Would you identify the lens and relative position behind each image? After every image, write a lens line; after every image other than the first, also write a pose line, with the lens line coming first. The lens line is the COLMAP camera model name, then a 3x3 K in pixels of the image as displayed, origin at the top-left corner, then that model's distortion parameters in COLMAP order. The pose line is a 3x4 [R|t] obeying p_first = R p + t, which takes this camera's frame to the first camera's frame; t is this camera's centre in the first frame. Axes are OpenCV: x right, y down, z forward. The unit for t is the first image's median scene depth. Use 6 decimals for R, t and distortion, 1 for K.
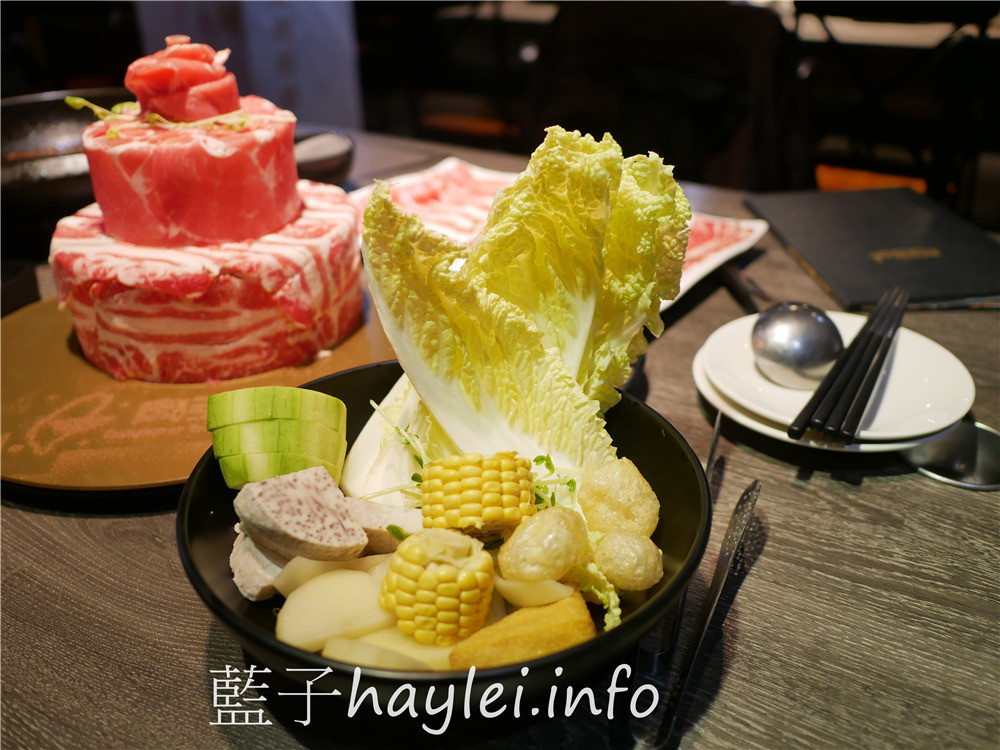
lens RADIAL K [[853.1, 0, 500.7], [0, 853.1, 371.7], [0, 0, 1]] dist [-0.027313, 0.014846]
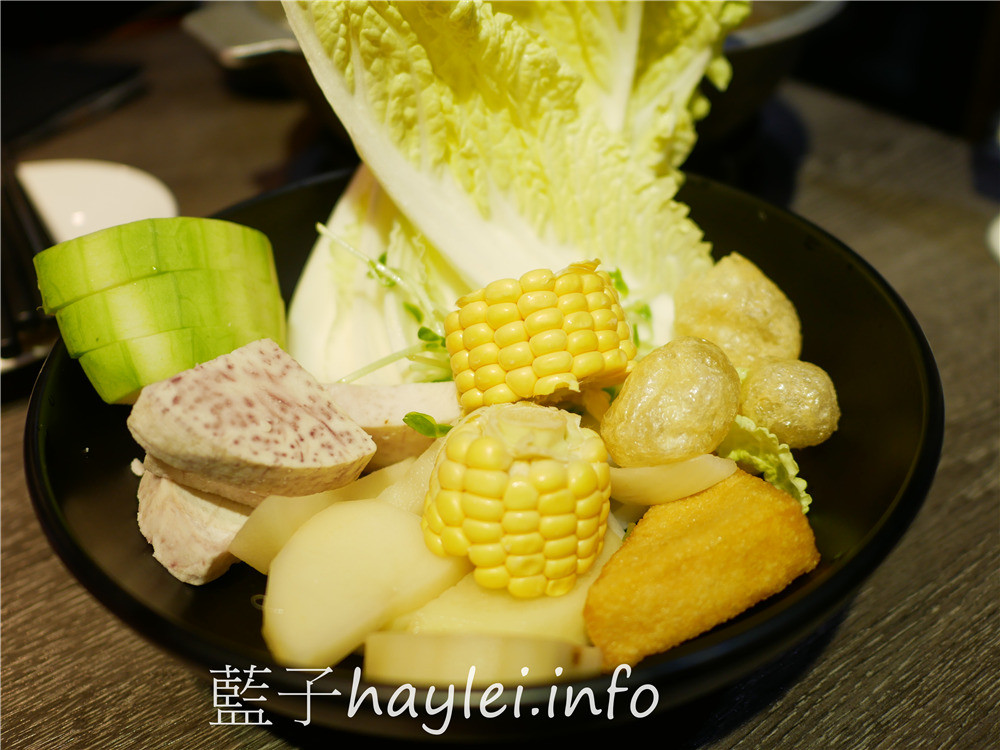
lens RADIAL K [[853.1, 0, 500.7], [0, 853.1, 371.7], [0, 0, 1]] dist [-0.027313, 0.014846]
pose [[0.971061, -0.164200, 0.173431, -0.169149], [0.138551, 0.978787, 0.150931, 0.071509], [-0.194534, -0.122534, 0.973212, 0.421718]]
